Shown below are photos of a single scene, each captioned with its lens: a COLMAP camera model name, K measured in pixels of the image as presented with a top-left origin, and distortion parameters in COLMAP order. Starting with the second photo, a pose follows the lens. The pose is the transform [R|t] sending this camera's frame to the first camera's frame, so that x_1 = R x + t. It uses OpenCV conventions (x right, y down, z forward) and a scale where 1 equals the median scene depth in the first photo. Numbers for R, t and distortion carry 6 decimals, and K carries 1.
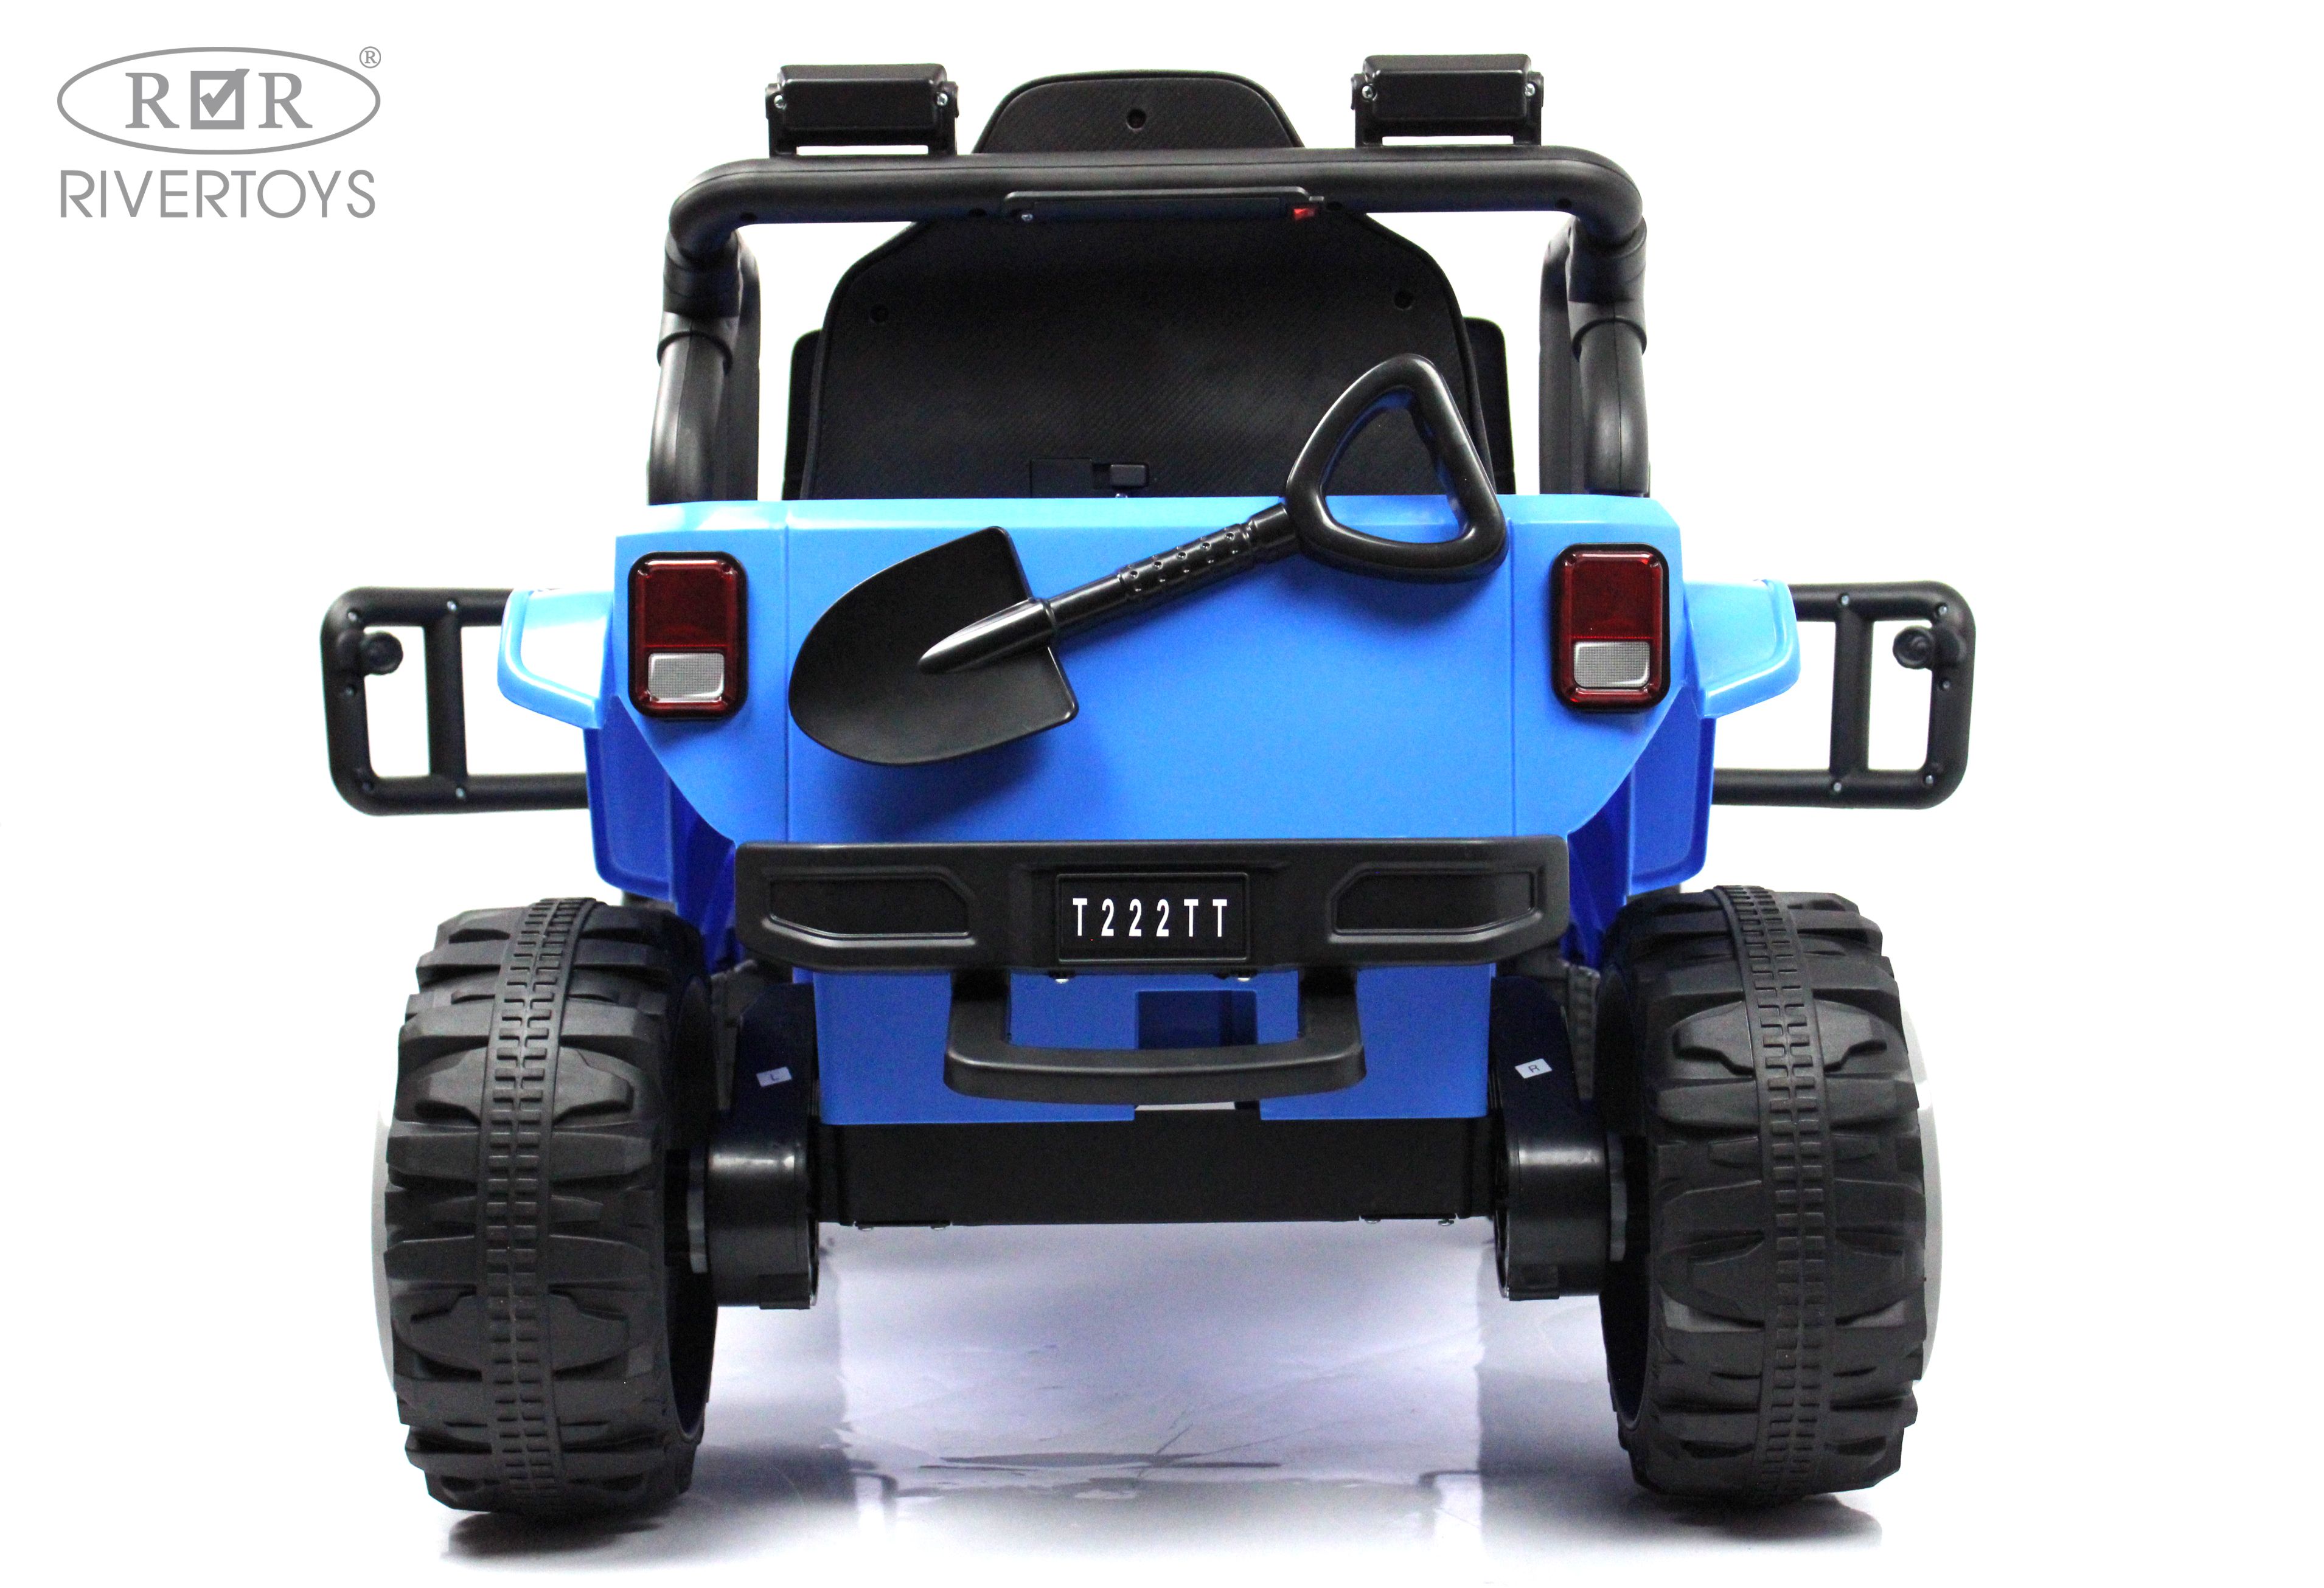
lens RADIAL K [[3878.3, 0, 1183.9], [0, 3878.3, 789.4], [0, 0, 1]] dist [0.012515, 0.000000]
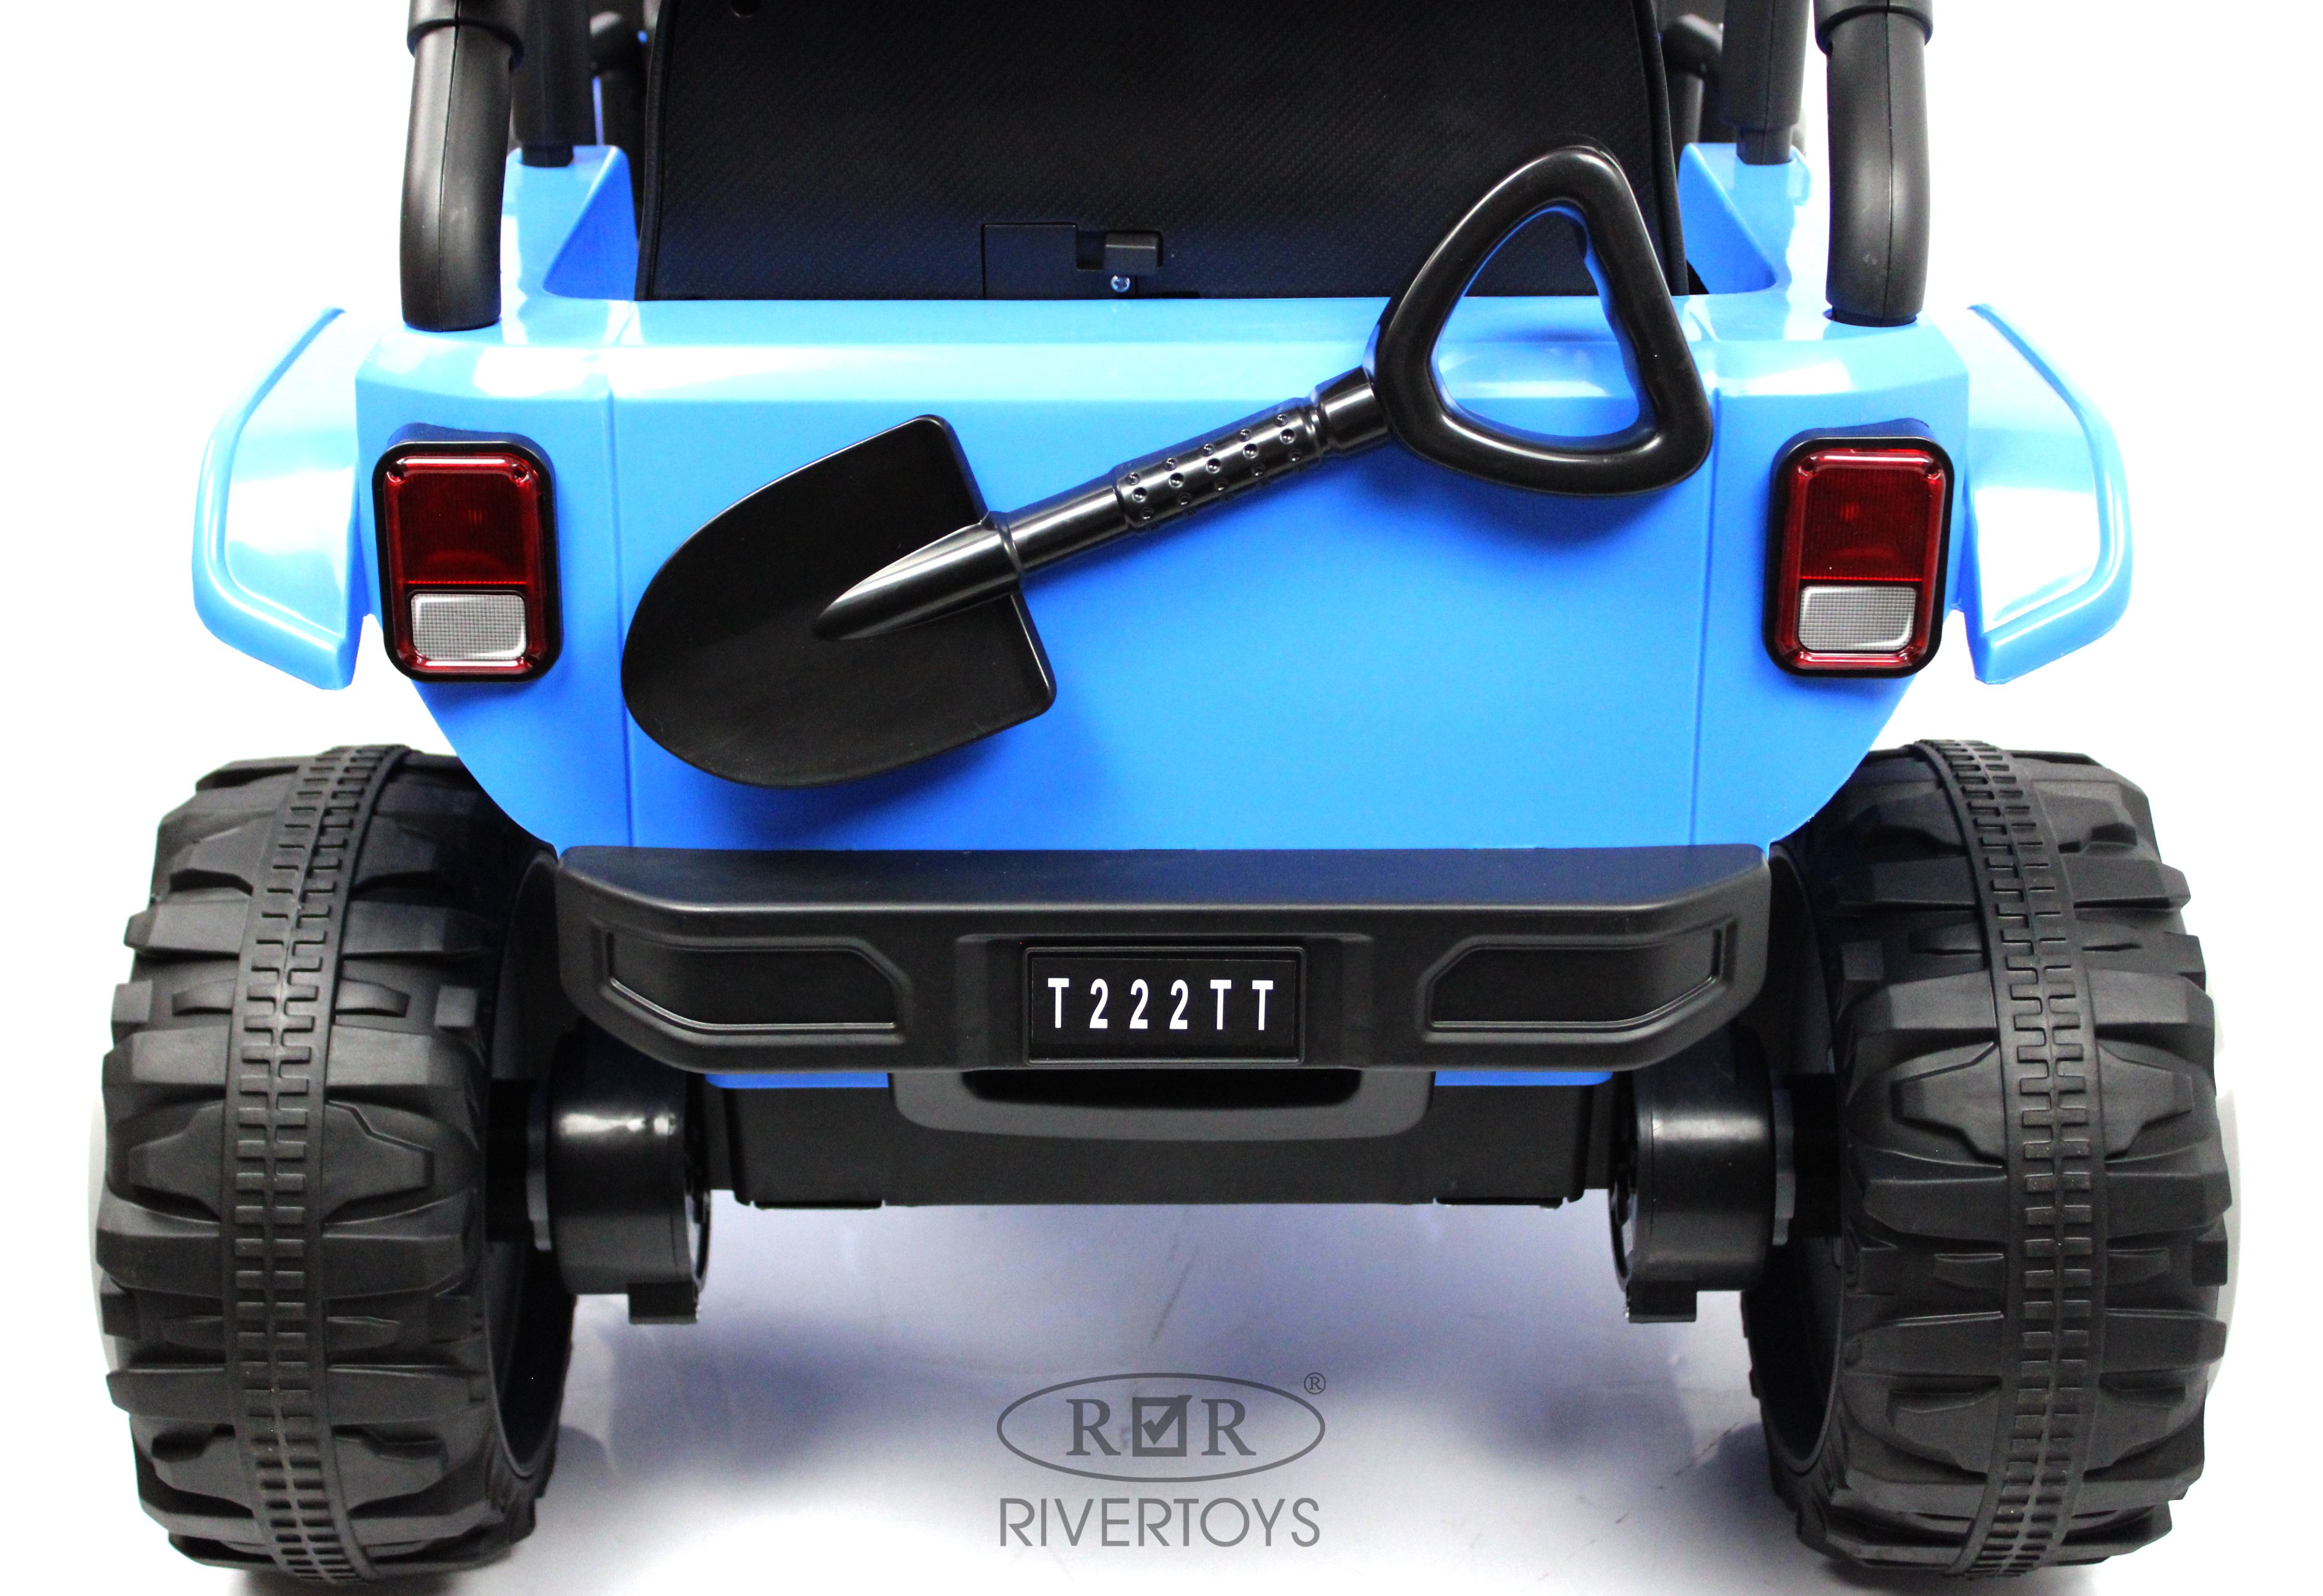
lens RADIAL K [[3713.1, 0, 1105.9], [0, 3713.1, 841.3], [0, 0, 1]] dist [0.061103, 0.000000]
pose [[0.999945, 0.007717, -0.007085, -0.013451], [-0.004441, 0.924756, 0.380535, -0.235372], [0.009488, -0.380482, 0.924740, 0.387226]]
